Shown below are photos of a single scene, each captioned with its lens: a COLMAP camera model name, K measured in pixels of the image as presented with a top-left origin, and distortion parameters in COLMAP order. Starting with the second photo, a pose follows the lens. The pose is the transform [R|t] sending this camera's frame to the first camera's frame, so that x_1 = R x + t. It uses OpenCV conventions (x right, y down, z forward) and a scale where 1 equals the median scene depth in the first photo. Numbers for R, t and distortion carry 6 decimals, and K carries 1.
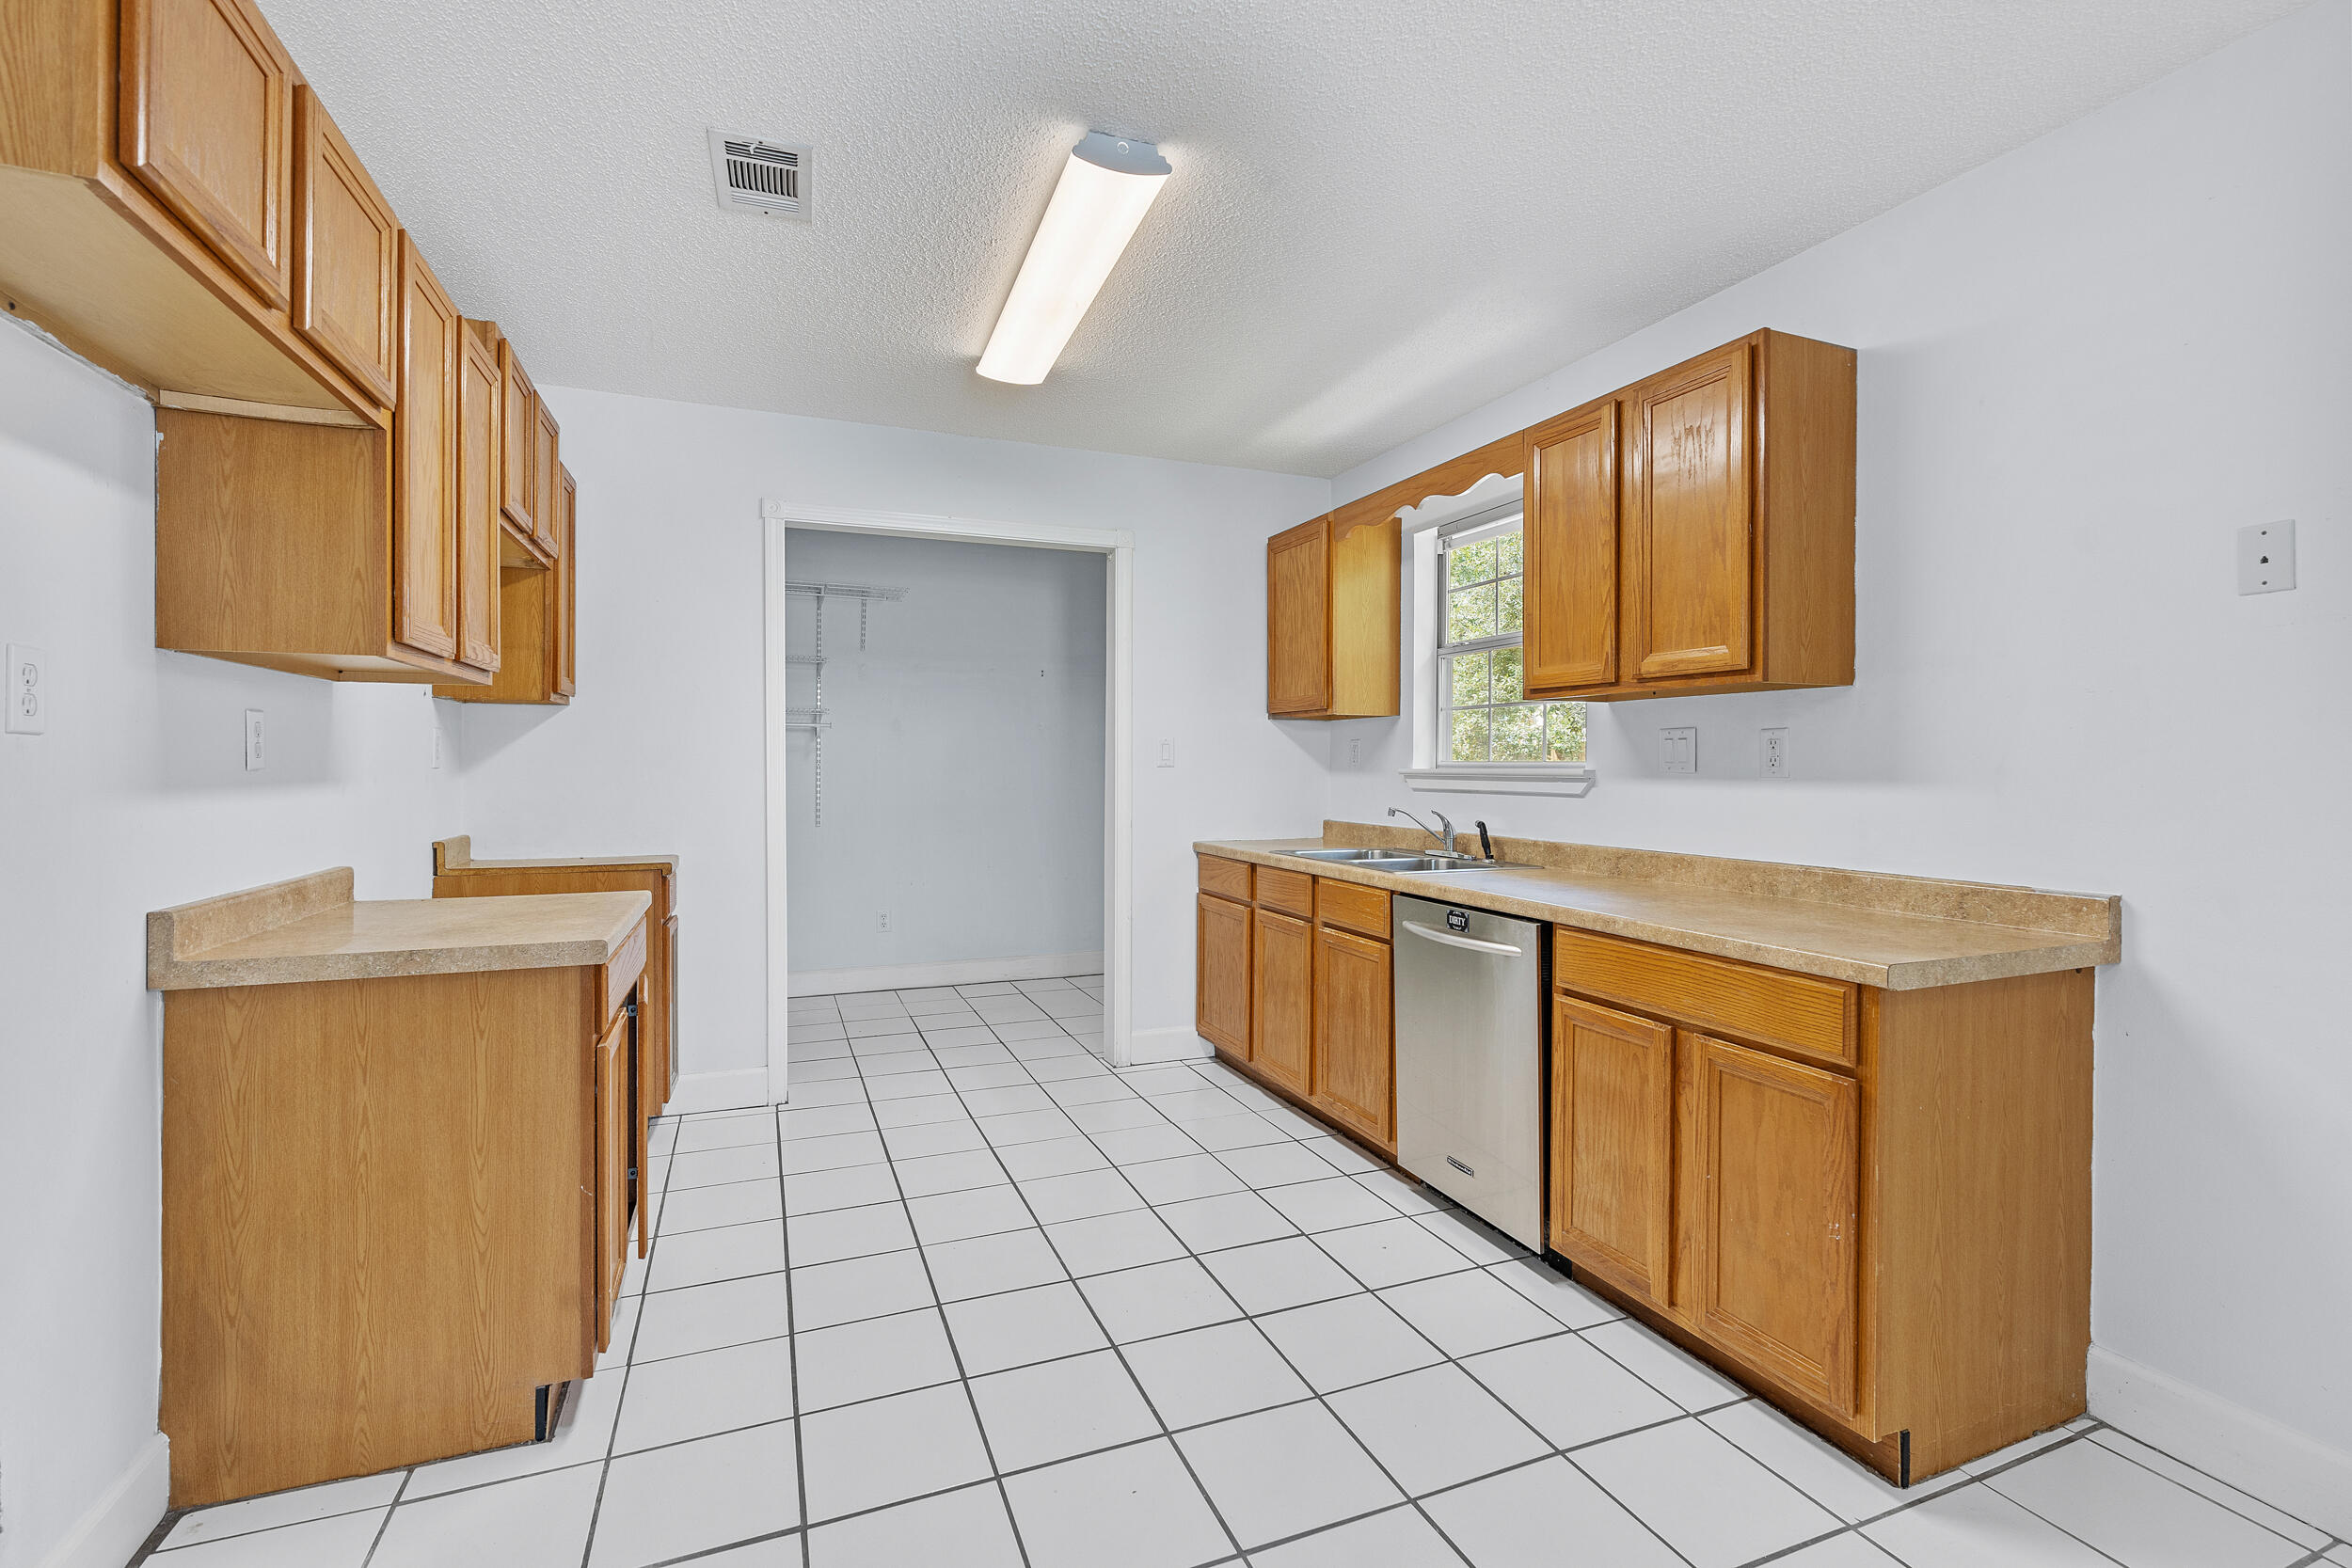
lens RADIAL K [[1051.4, 0, 1186.4], [0, 1051.4, 766.5], [0, 0, 1]] dist [-0.001384, 0.000352]
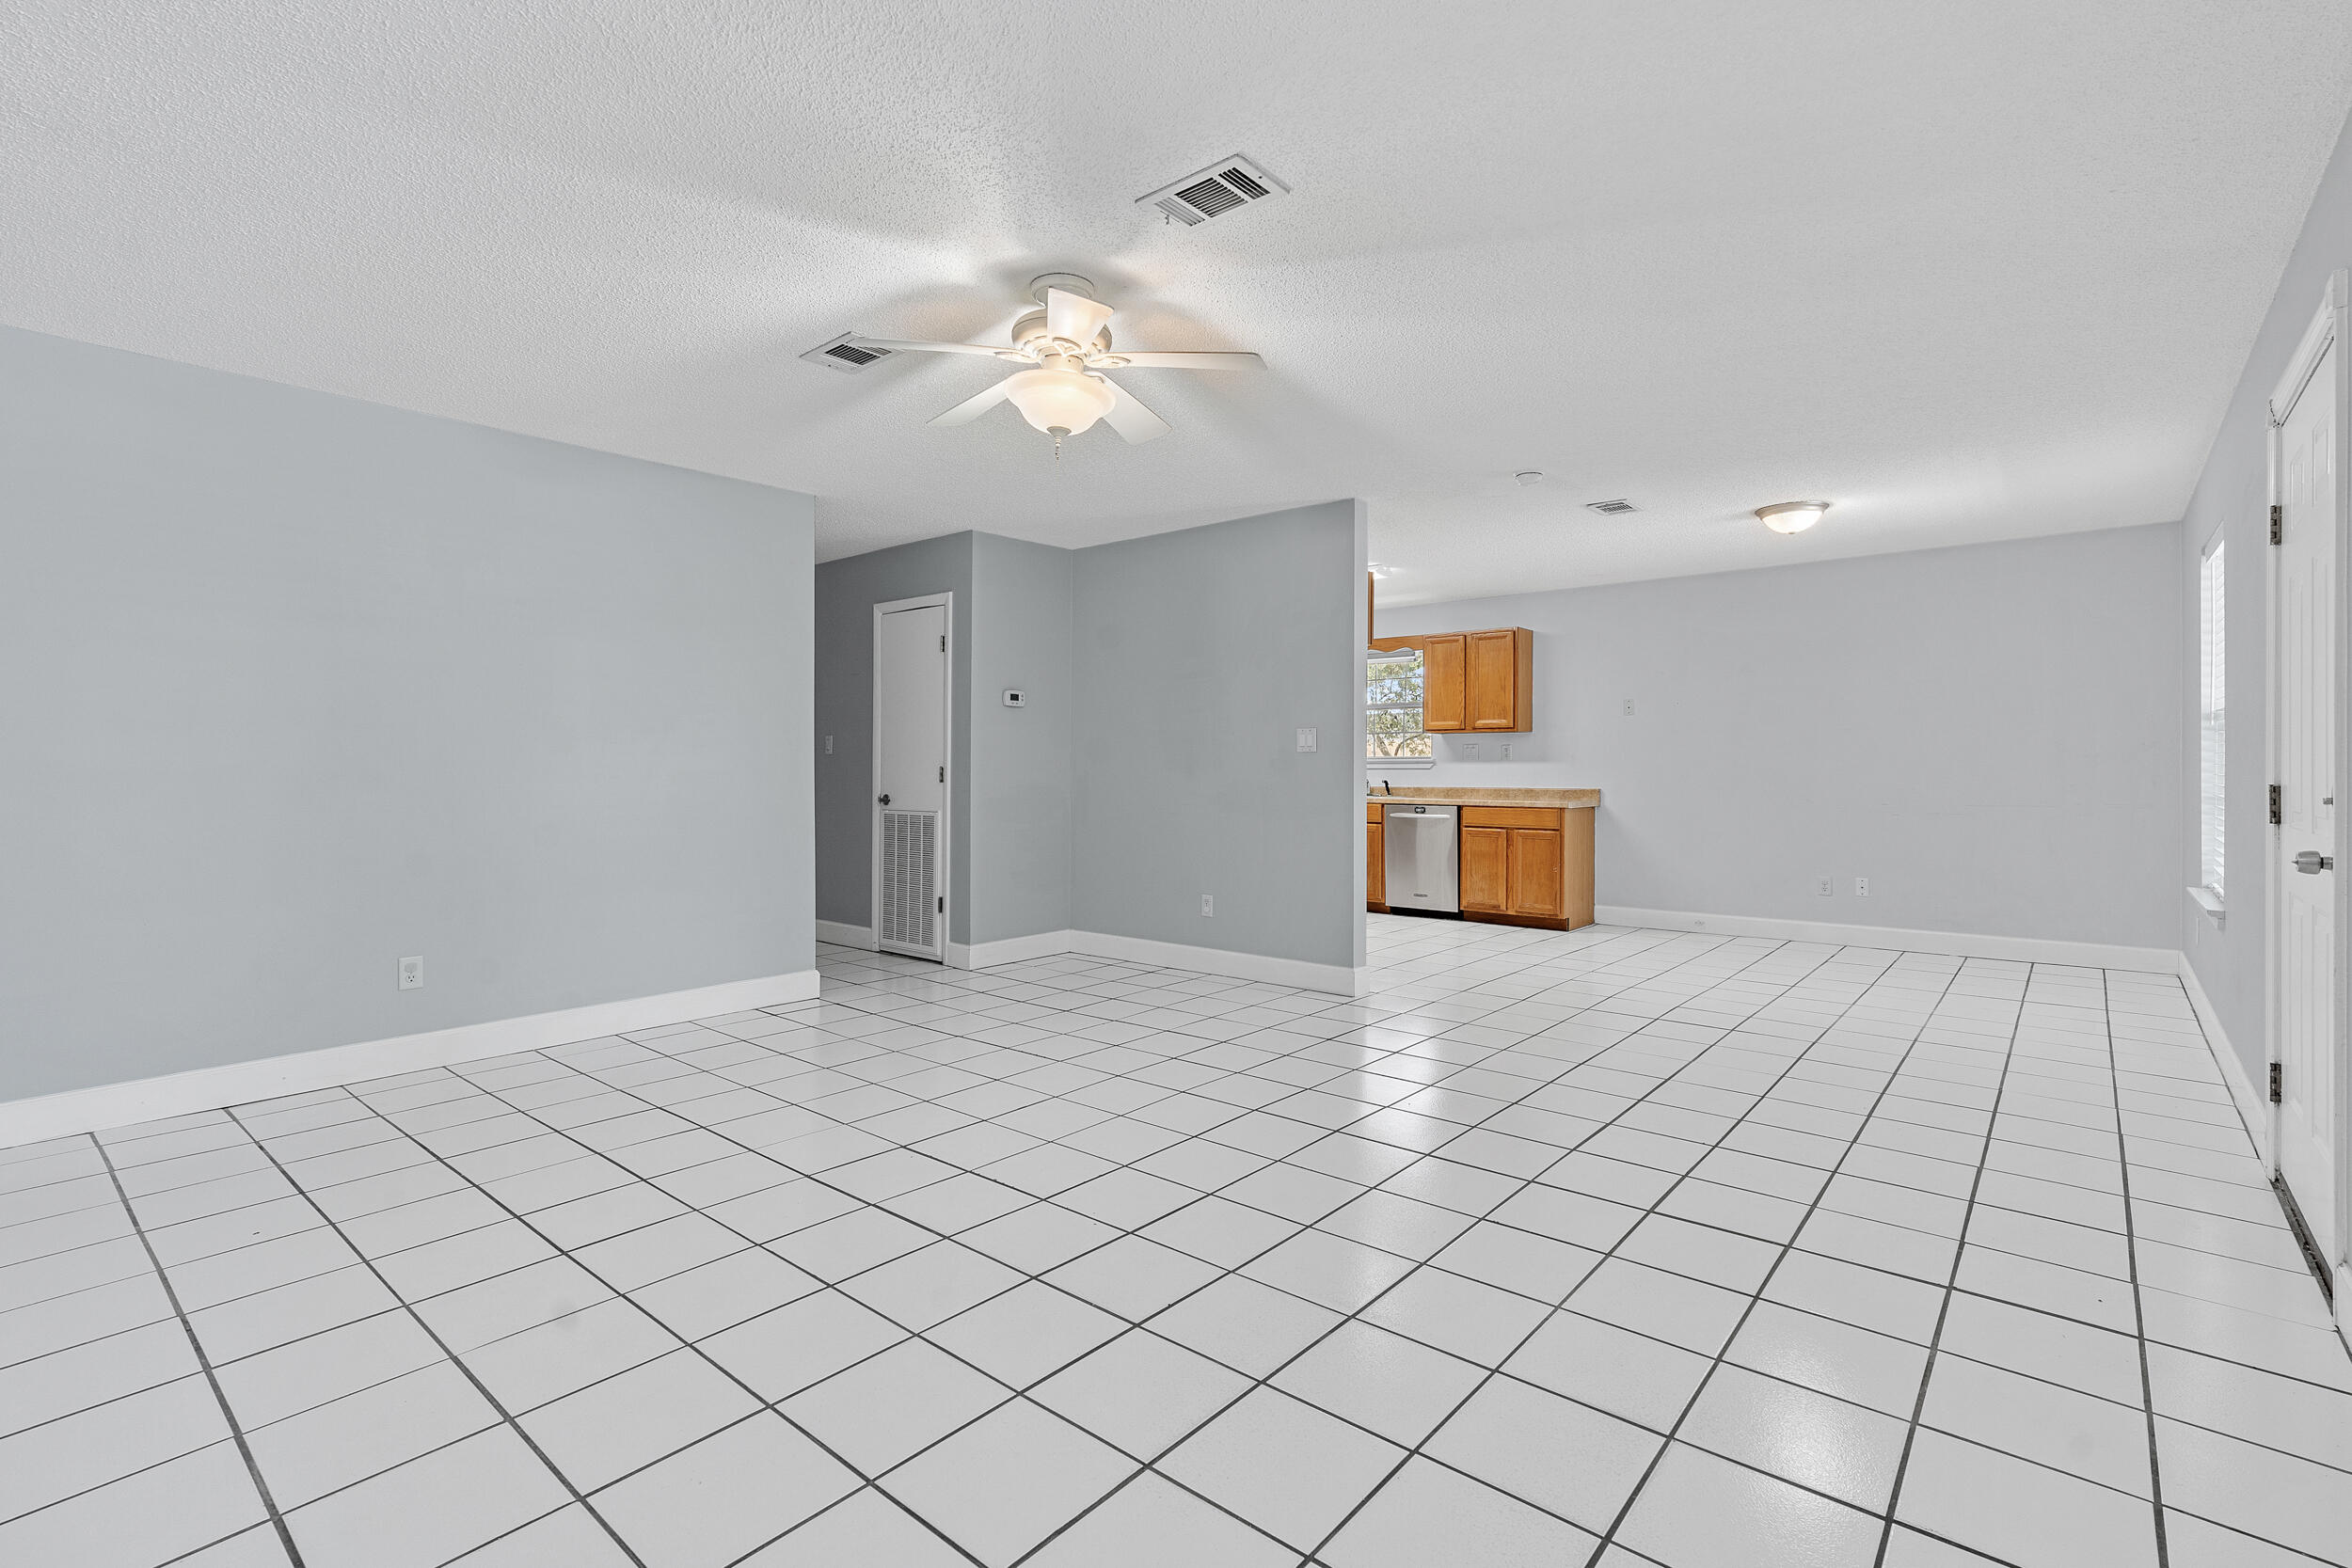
lens RADIAL K [[1072.0, 0, 1184.5], [0, 1072.0, 773.8], [0, 0, 1]] dist [0.000329, -0.000601]
pose [[0.883391, -0.002848, 0.468627, -1.555185], [0.001984, 0.999995, 0.002339, 0.035822], [-0.468632, -0.001136, 0.883393, -1.192905]]
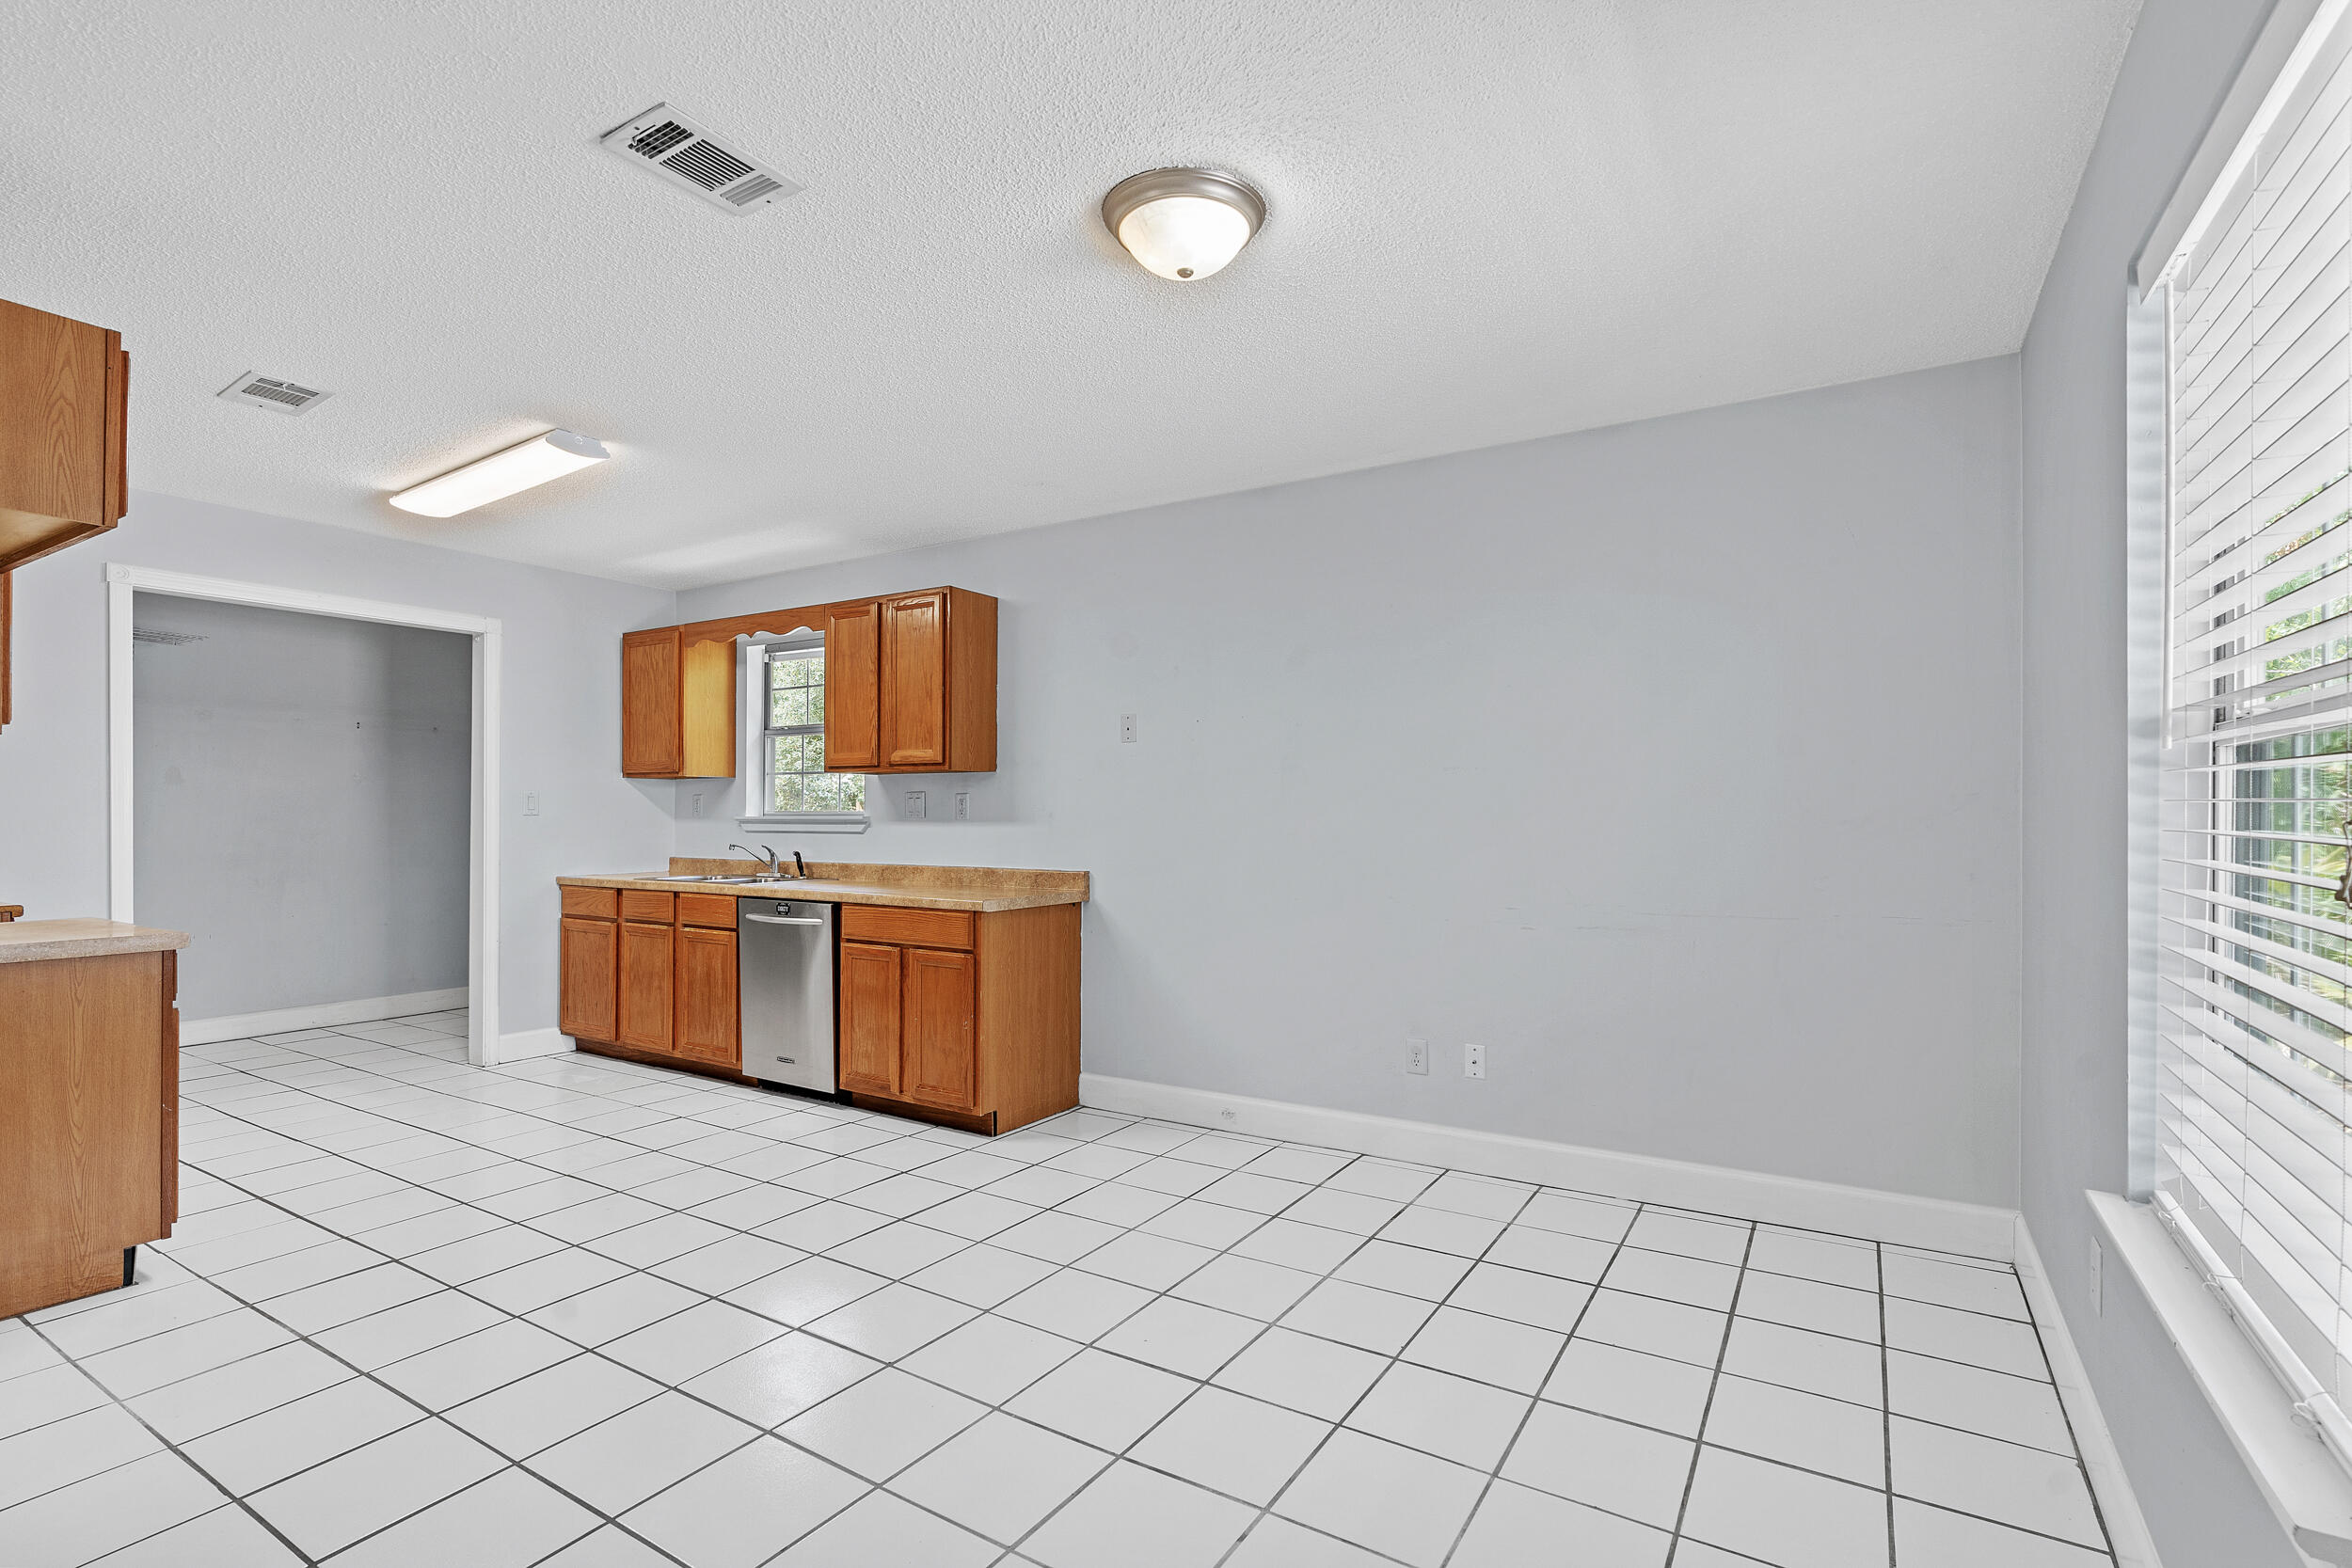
lens RADIAL K [[1076.1, 0, 1188.6], [0, 1076.1, 815.3], [0, 0, 1]] dist [0.000581, 0.000095]
pose [[0.809455, -0.000865, 0.587181, -0.194708], [0.001926, 0.999997, -0.001181, 0.004415], [-0.587179, 0.002087, 0.809455, -0.655692]]
